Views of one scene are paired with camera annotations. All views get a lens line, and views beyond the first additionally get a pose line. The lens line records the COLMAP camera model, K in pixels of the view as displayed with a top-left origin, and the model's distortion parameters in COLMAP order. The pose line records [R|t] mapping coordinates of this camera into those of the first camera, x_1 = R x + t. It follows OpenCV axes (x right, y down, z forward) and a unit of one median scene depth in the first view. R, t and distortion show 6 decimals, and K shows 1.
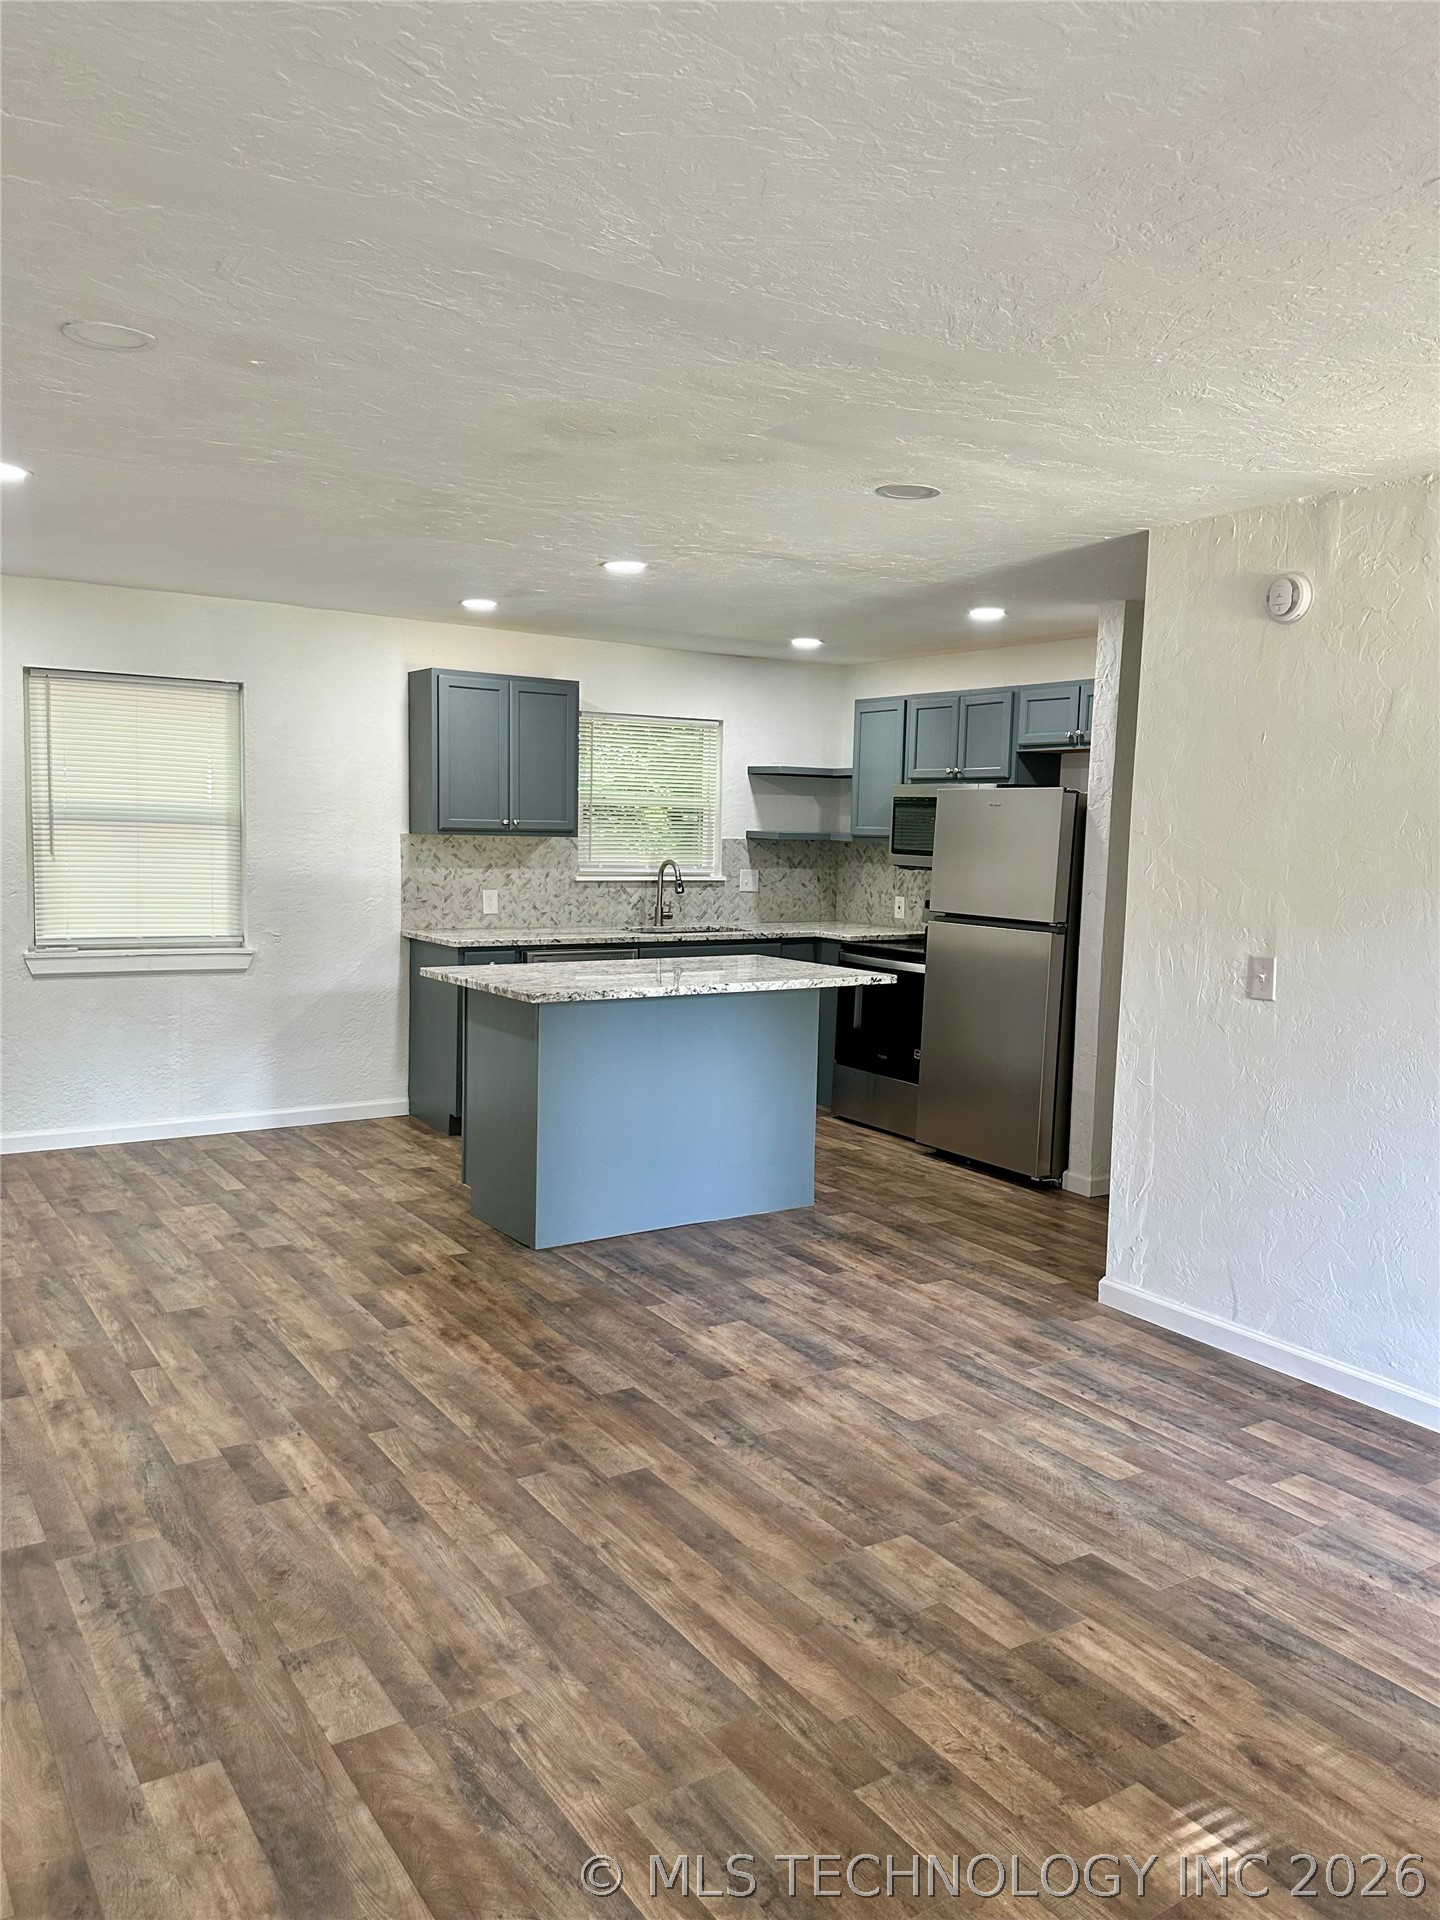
lens RADIAL K [[1435.1, 0, 723.9], [0, 1435.1, 949.6], [0, 0, 1]] dist [0.030199, -0.001176]
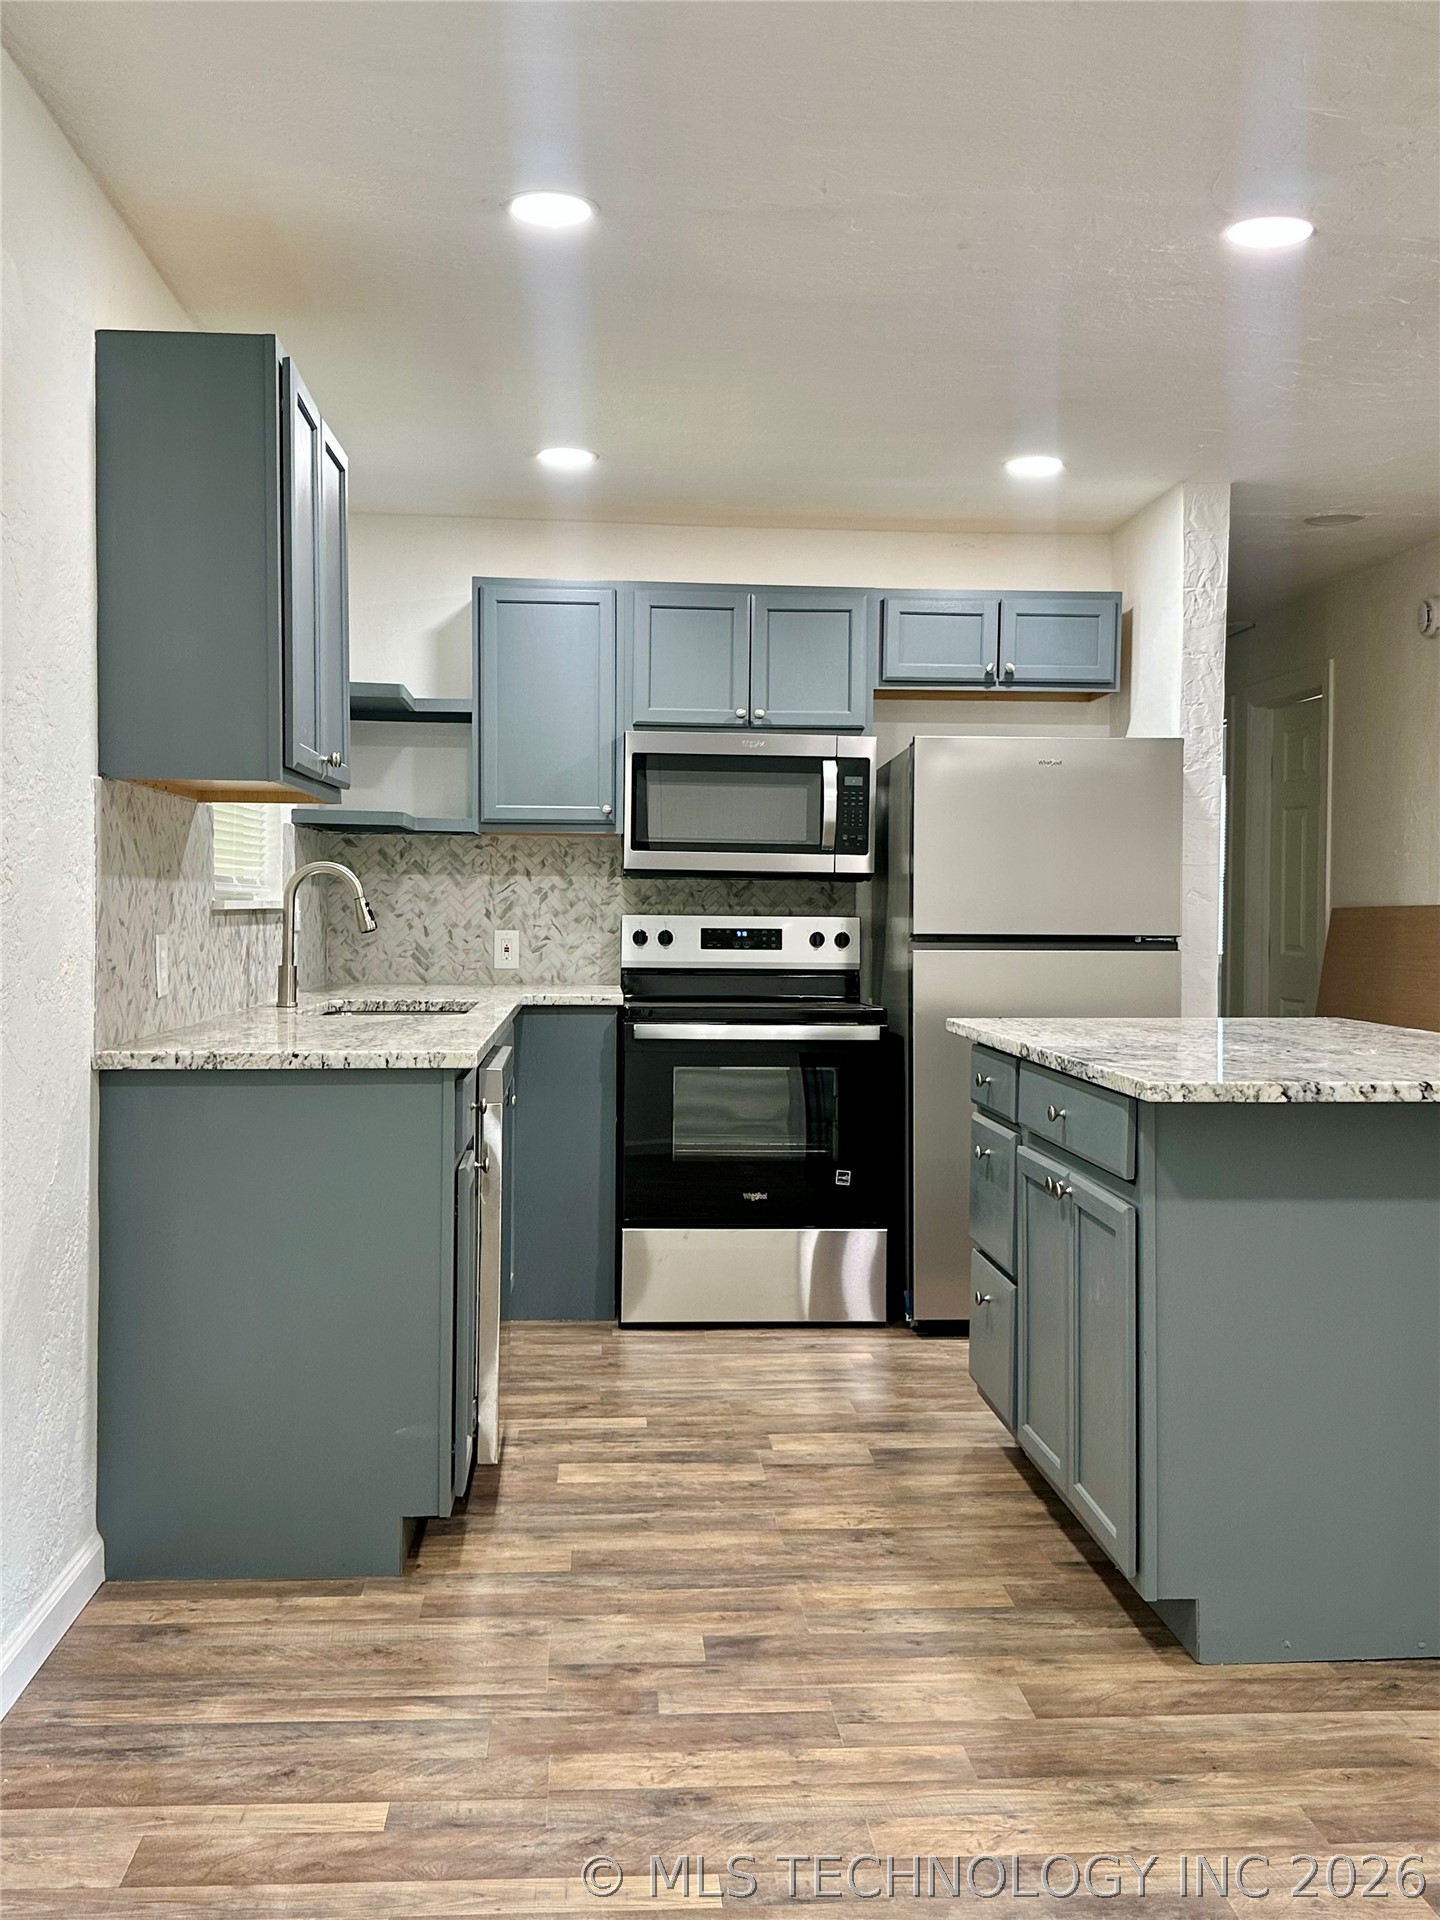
lens RADIAL K [[1878.6, 0, 721.0], [0, 1878.6, 969.1], [0, 0, 1]] dist [-0.020093, 0.000000]
pose [[0.506874, -0.068630, 0.859284, -0.642189], [0.079778, 0.996282, 0.032513, -0.051842], [-0.858321, 0.052072, 0.510465, 0.722210]]
